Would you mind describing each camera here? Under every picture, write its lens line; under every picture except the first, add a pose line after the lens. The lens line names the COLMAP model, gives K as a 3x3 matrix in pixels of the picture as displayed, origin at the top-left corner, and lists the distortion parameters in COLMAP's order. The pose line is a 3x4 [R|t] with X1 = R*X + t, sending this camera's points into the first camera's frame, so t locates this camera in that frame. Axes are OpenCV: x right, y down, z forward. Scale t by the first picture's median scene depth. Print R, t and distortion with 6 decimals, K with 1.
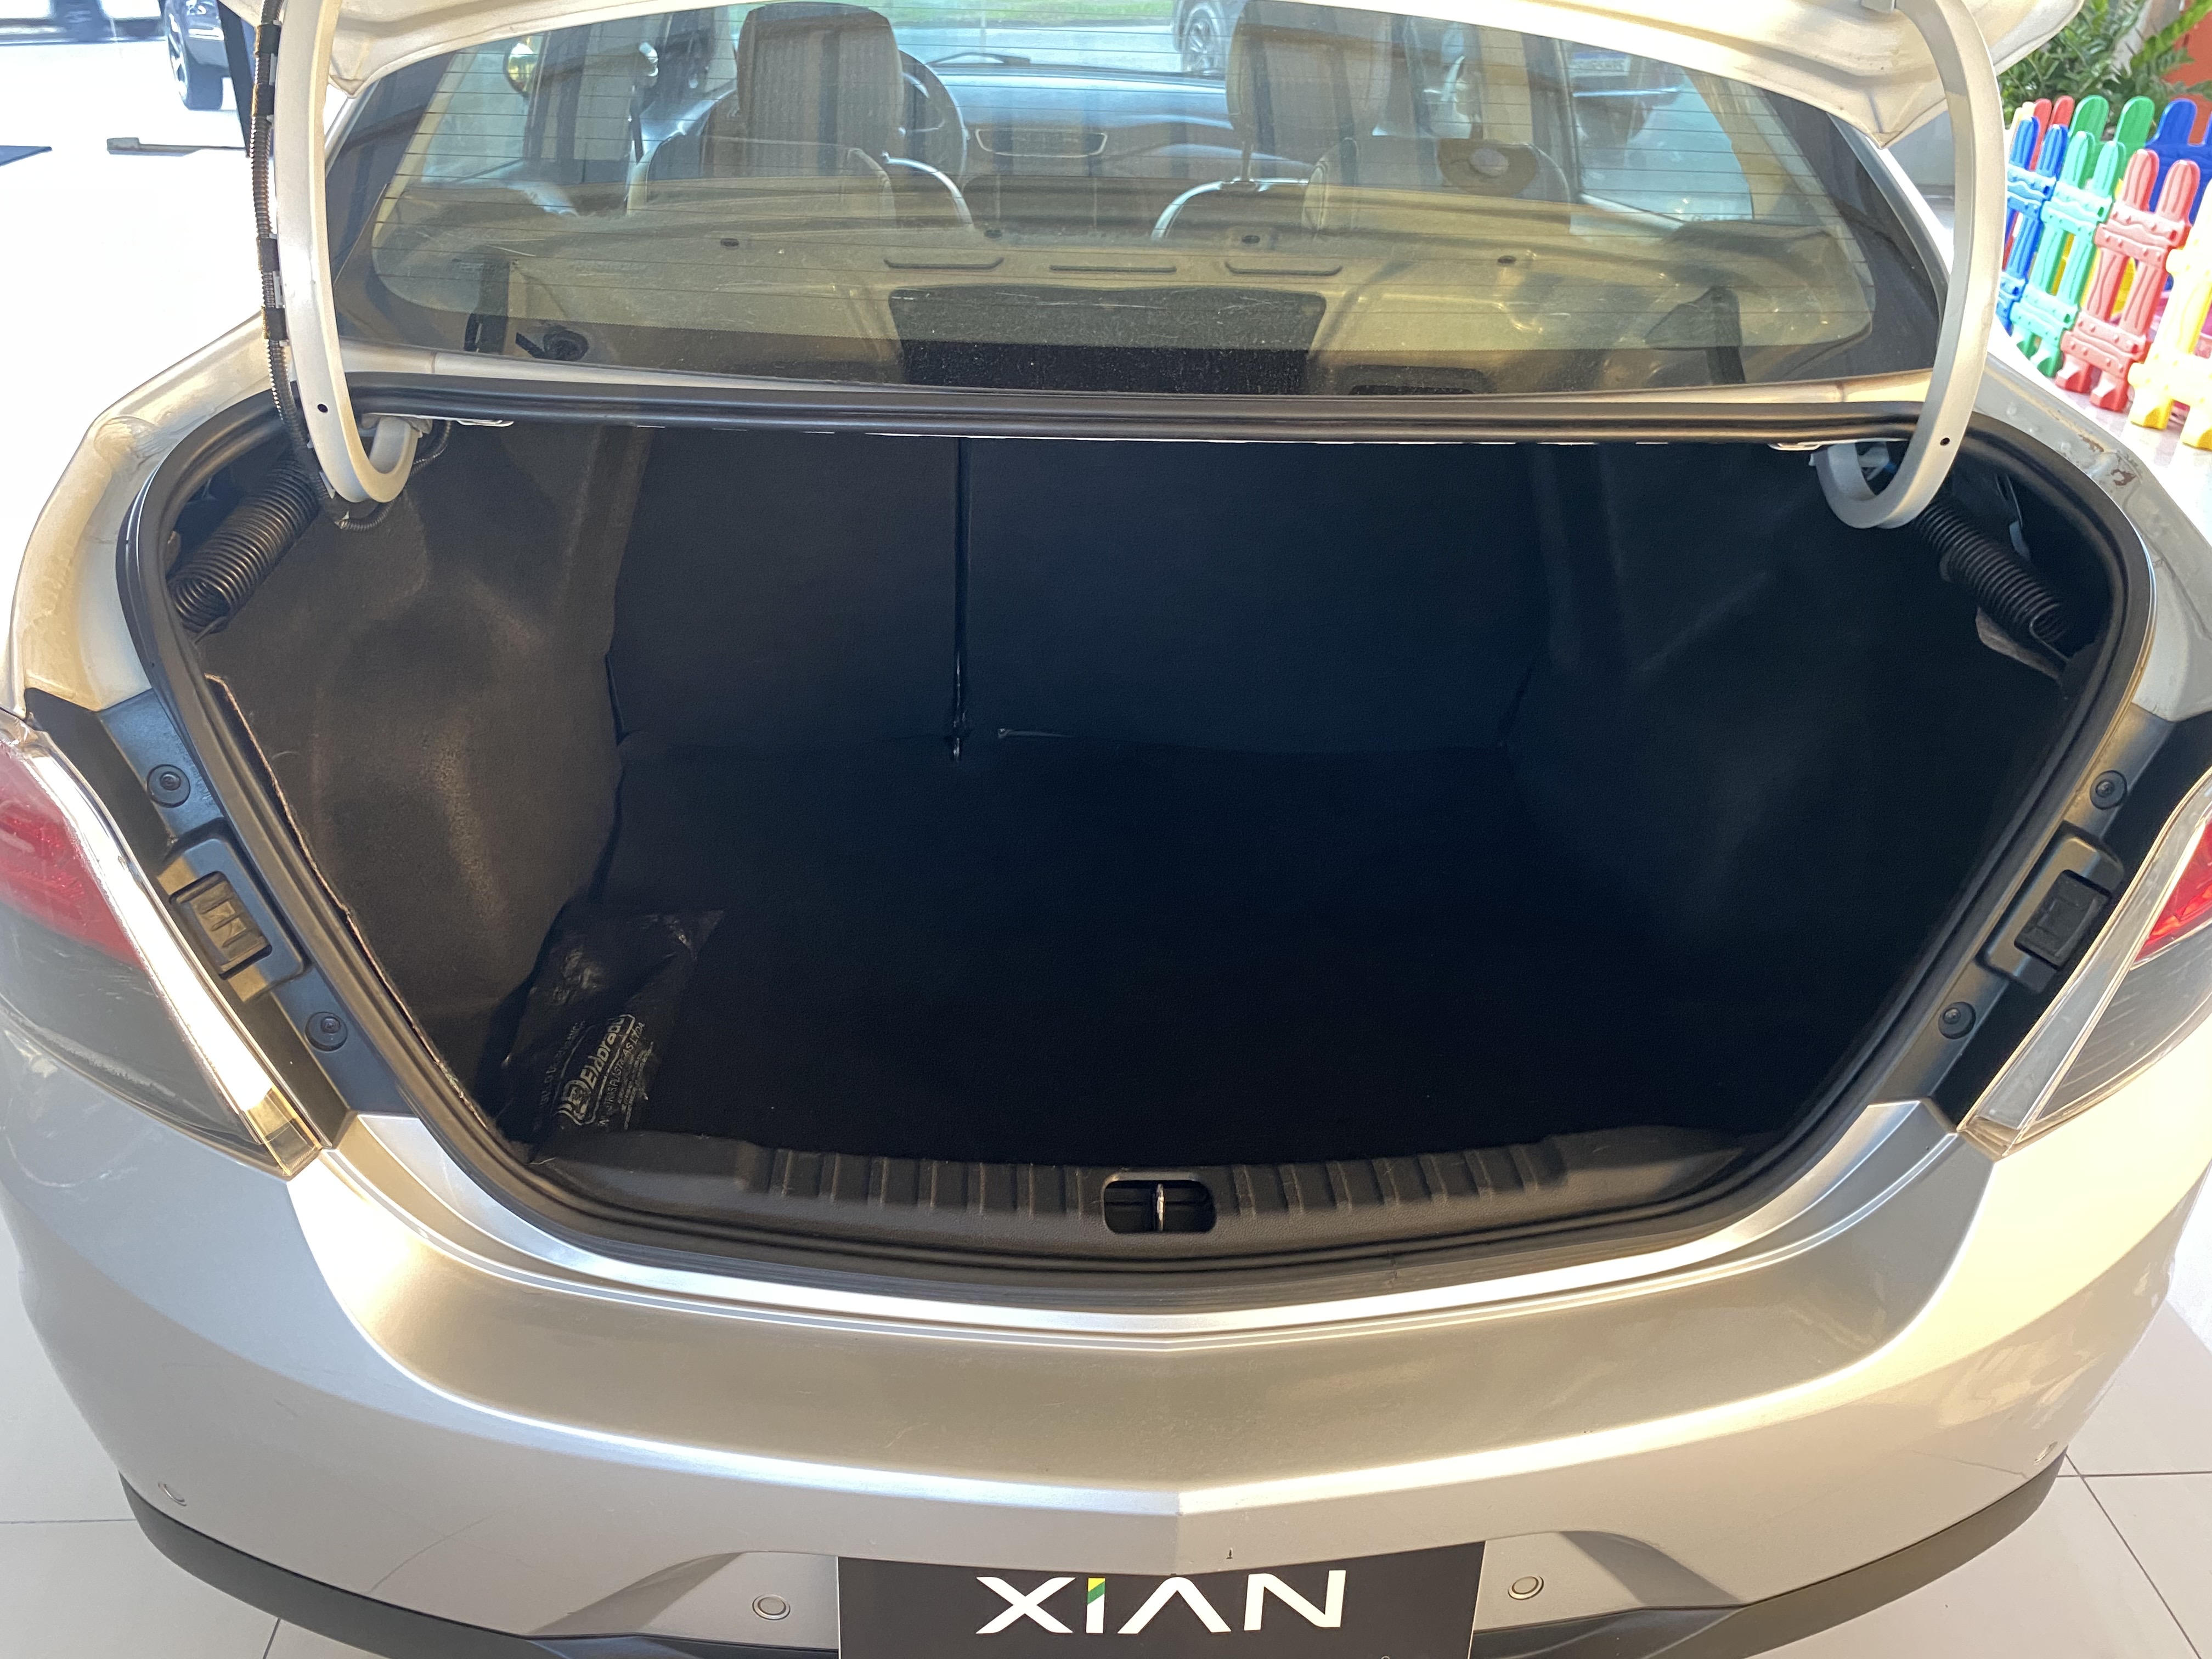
lens RADIAL K [[1696.2, 0, 1099.3], [0, 1696.2, 808.0], [0, 0, 1]] dist [-0.001974, -0.001046]
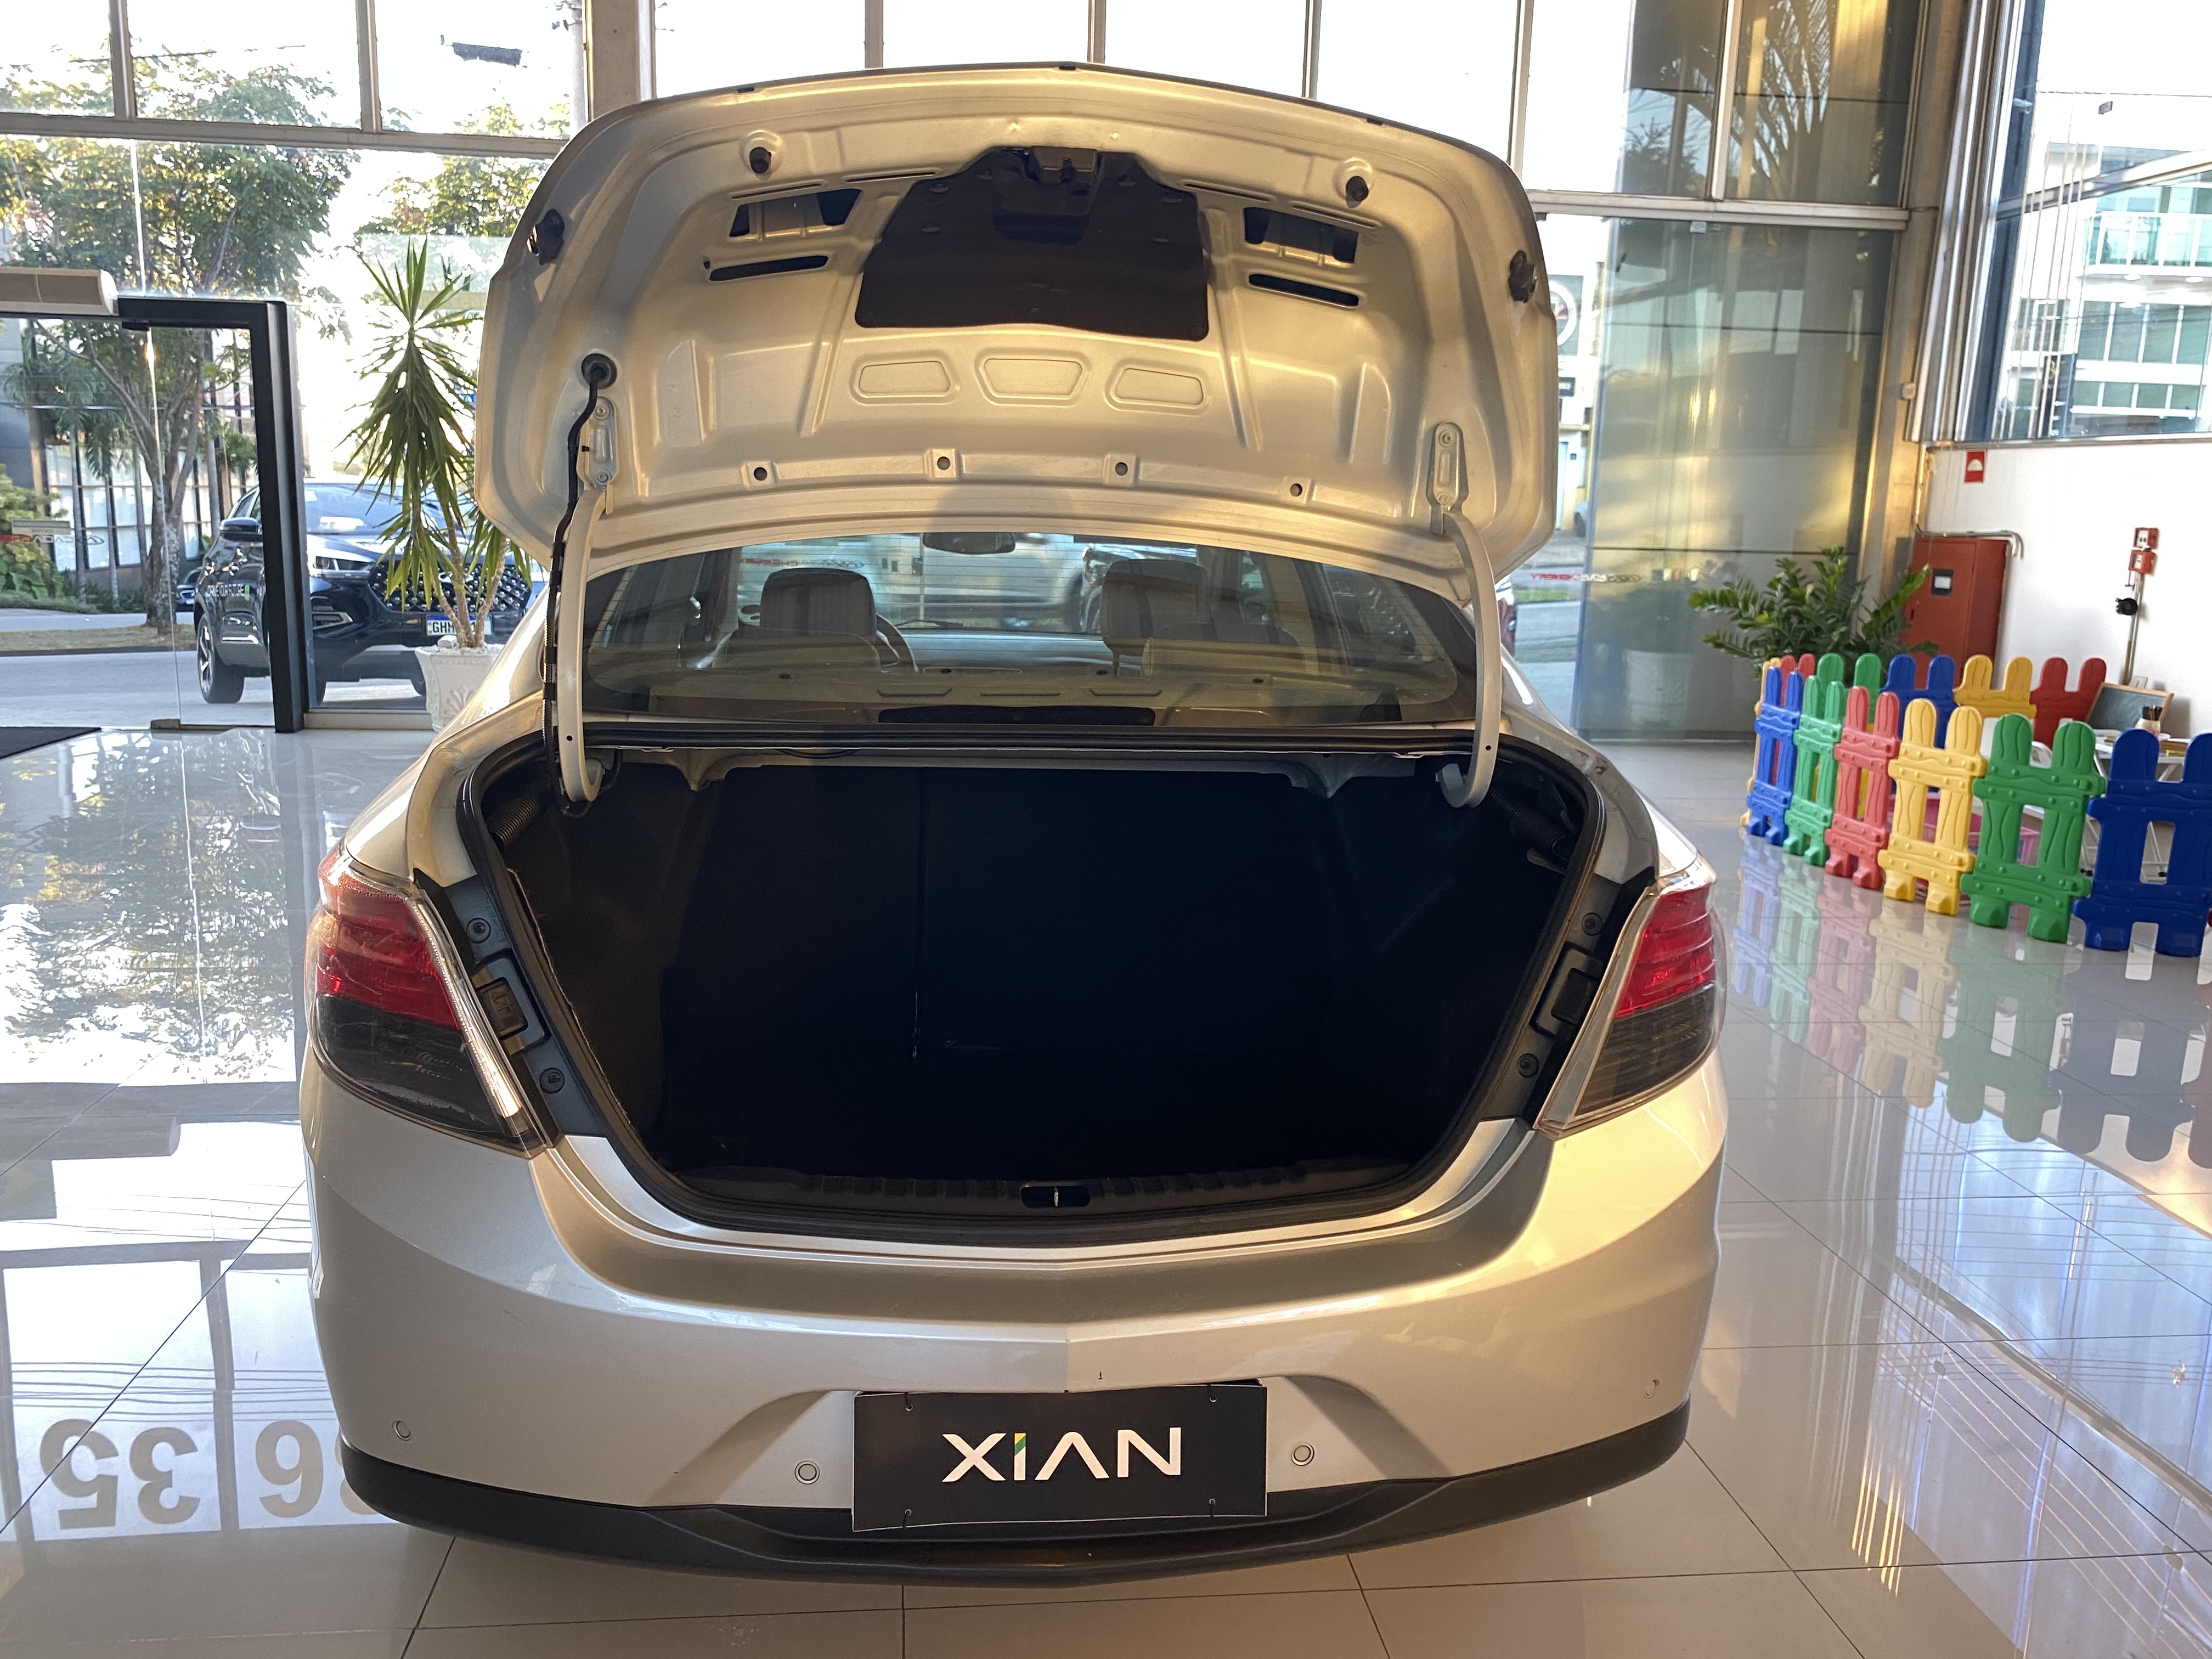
lens RADIAL K [[1699.8, 0, 1108.3], [0, 1699.8, 827.5], [0, 0, 1]] dist [0.005981, -0.003432]
pose [[0.998584, -0.021676, 0.048577, 0.015147], [0.035908, 0.948432, -0.314941, 0.411537], [-0.039246, 0.316239, 0.947867, -0.645112]]
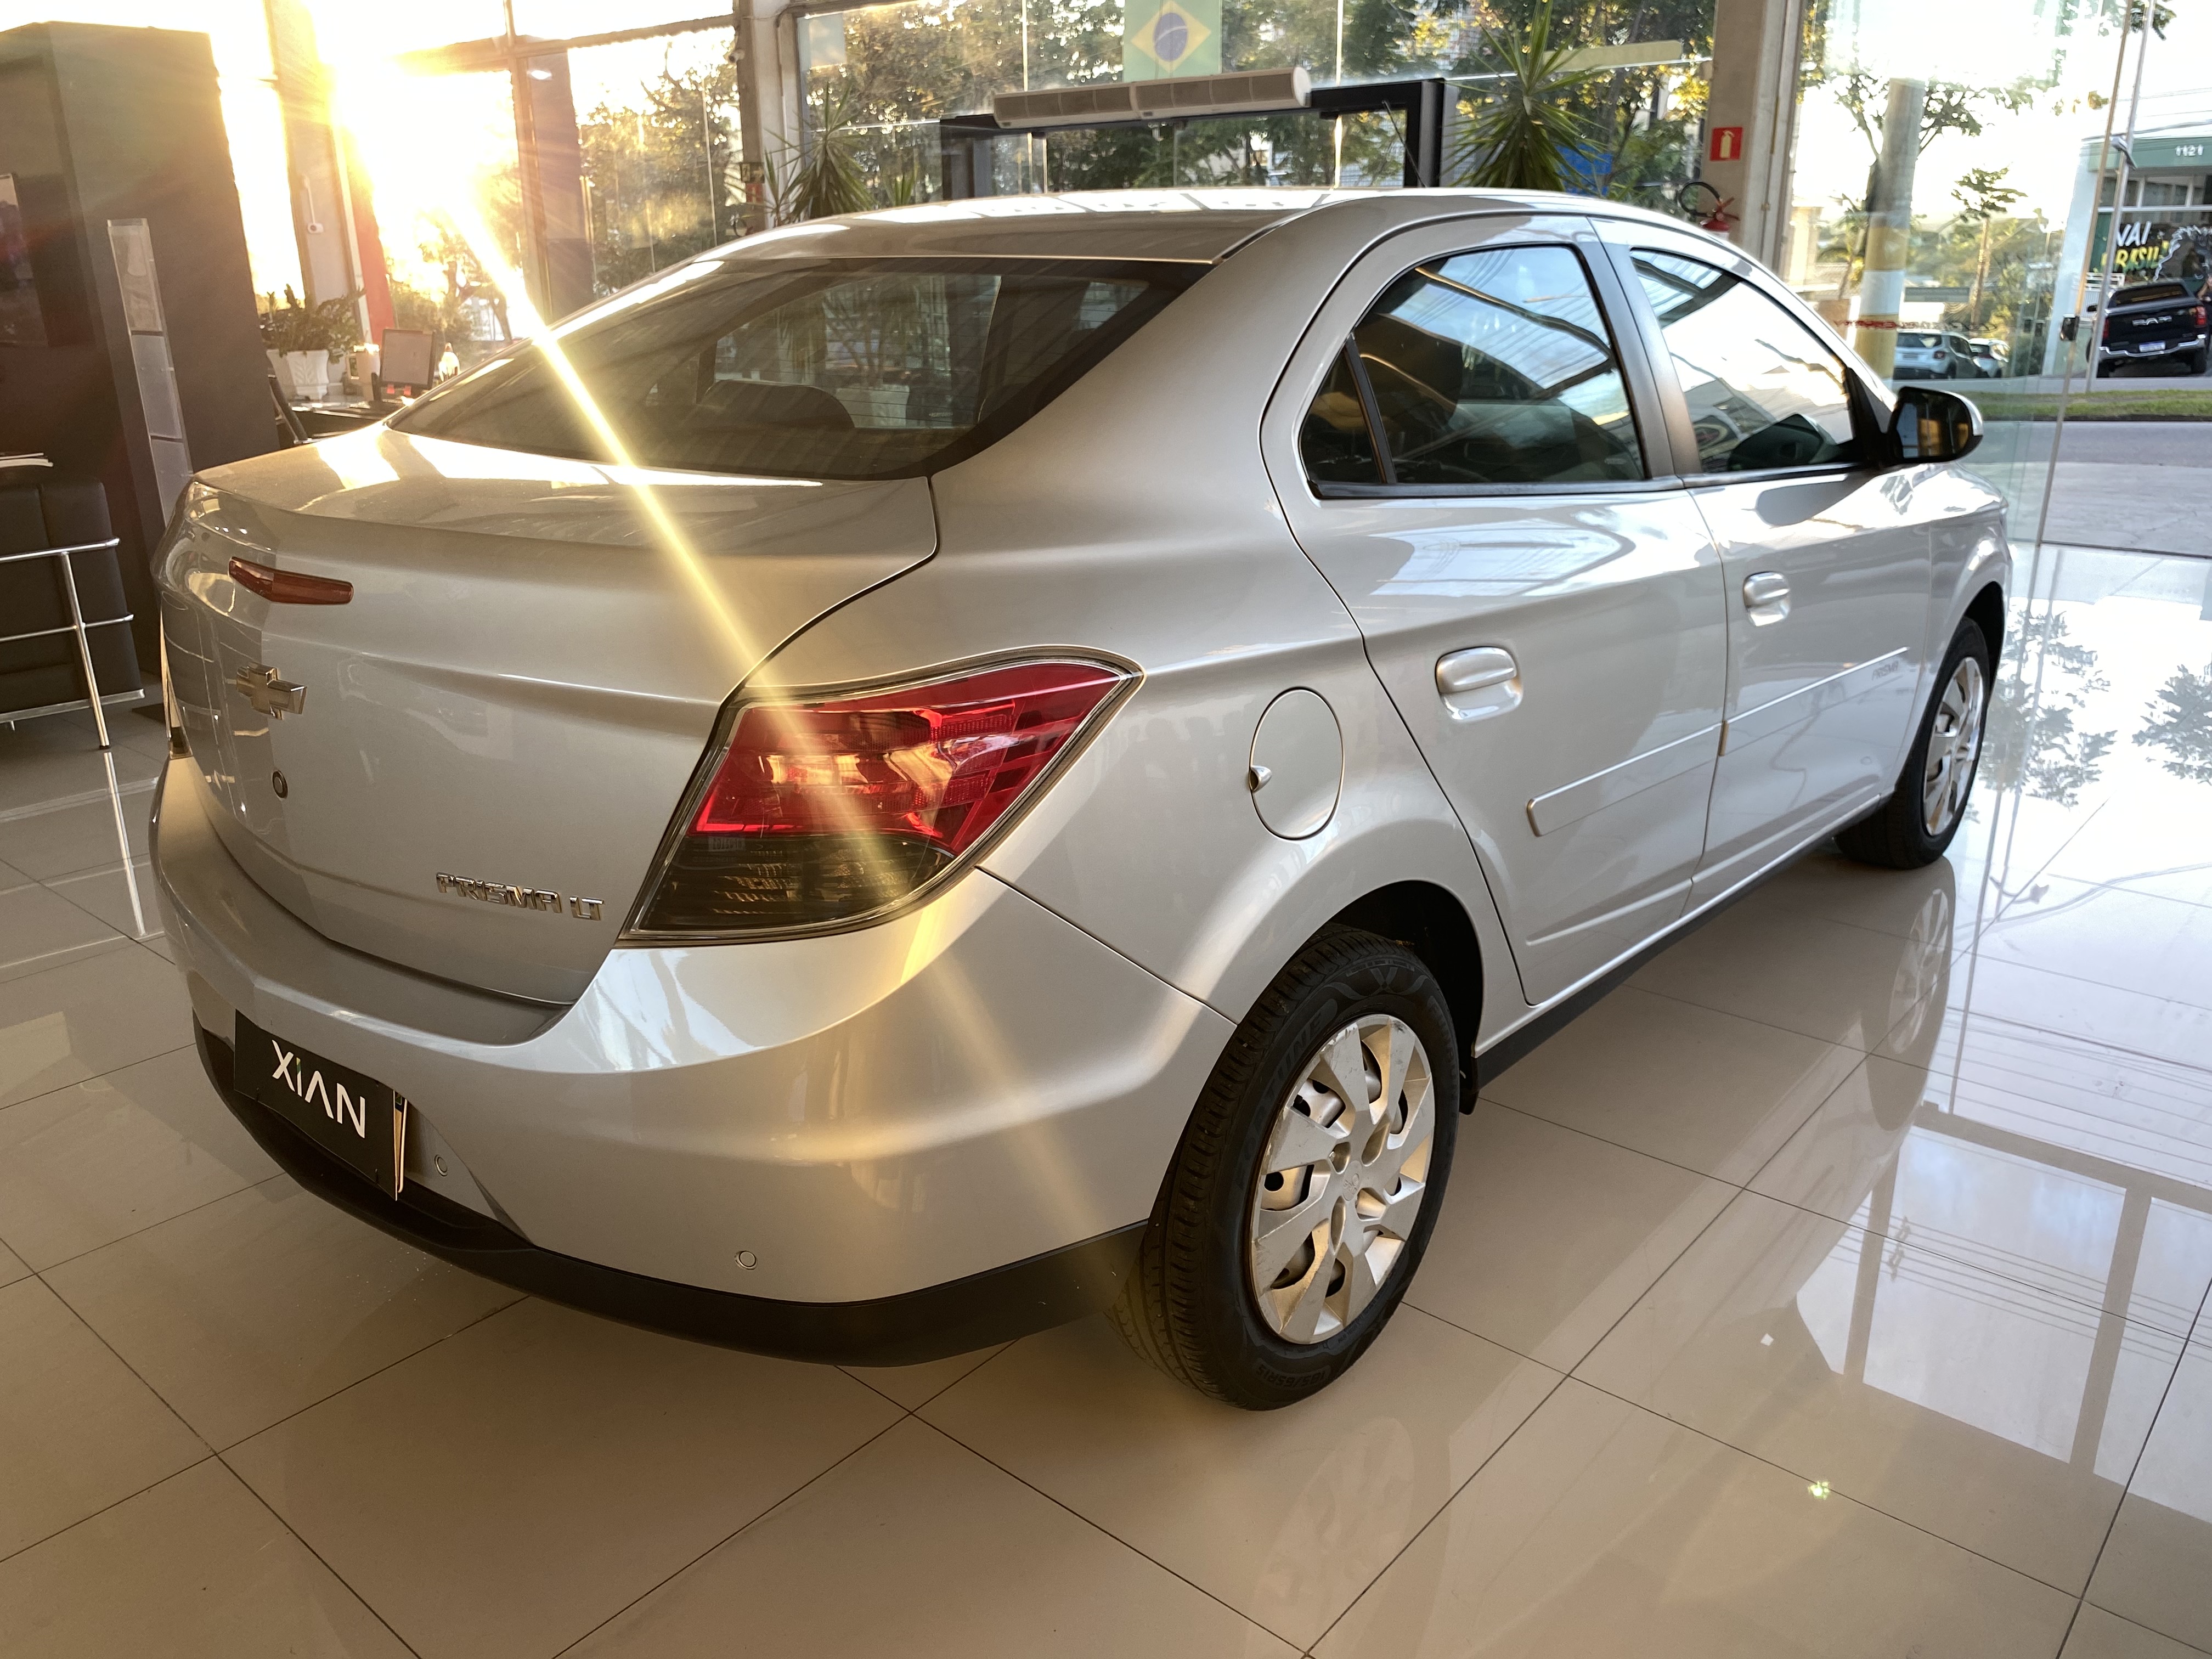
lens RADIAL K [[1699.6, 0, 1148.5], [0, 1699.6, 824.8], [0, 0, 1]] dist [0.010207, -0.007184]
pose [[0.728092, 0.177278, -0.662159, 1.821465], [-0.307510, 0.947796, -0.084379, 0.081881], [0.612633, 0.265057, 0.744598, 0.111778]]
